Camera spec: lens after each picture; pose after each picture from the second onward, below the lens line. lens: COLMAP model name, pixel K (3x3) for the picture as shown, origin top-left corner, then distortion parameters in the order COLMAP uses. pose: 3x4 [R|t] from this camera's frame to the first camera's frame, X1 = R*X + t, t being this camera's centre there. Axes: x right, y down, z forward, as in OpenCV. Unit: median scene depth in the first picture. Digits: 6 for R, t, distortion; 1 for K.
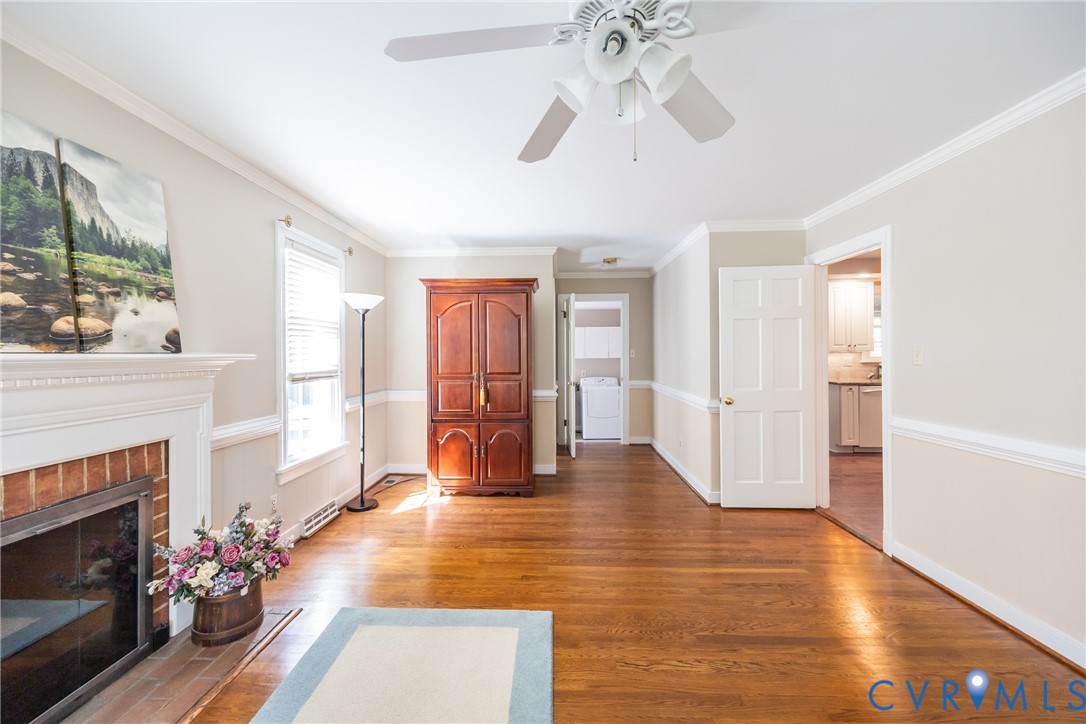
lens RADIAL K [[416.5, 0, 544.3], [0, 416.5, 355.0], [0, 0, 1]] dist [0.001531, 0.000136]
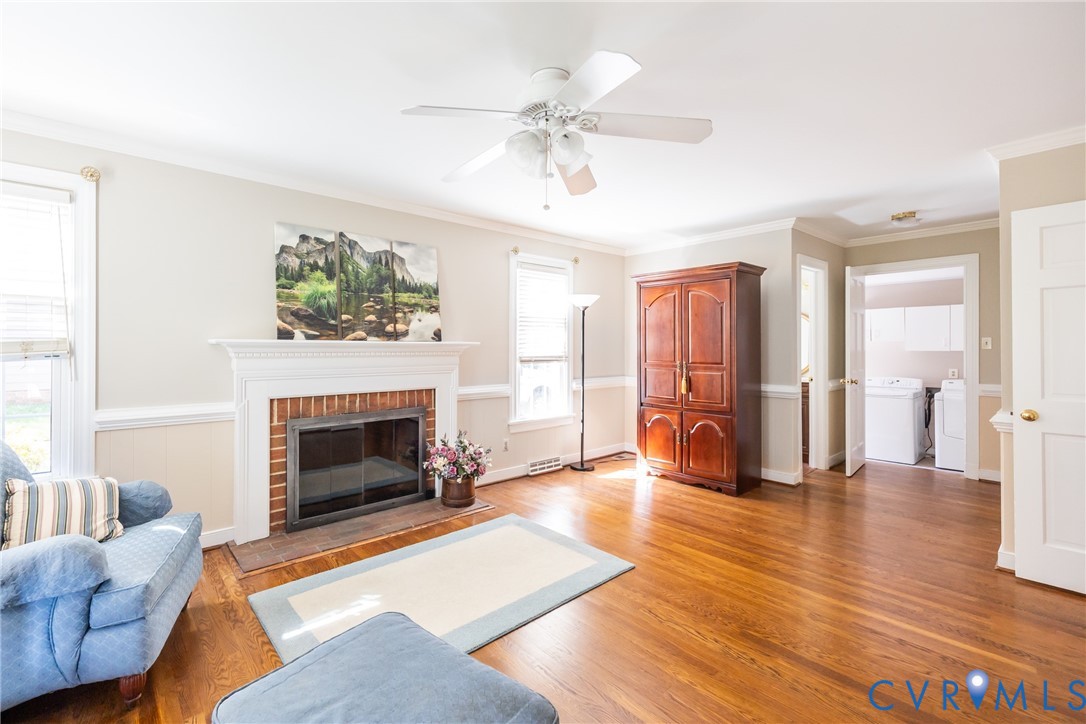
lens RADIAL K [[478.4, 0, 539.0], [0, 478.4, 344.8], [0, 0, 1]] dist [0.000318, 0.000061]
pose [[0.693721, 0.000113, -0.720244, 0.641469], [-0.004854, 0.999978, -0.004518, 0.012268], [0.720228, 0.006630, 0.693706, -0.090117]]
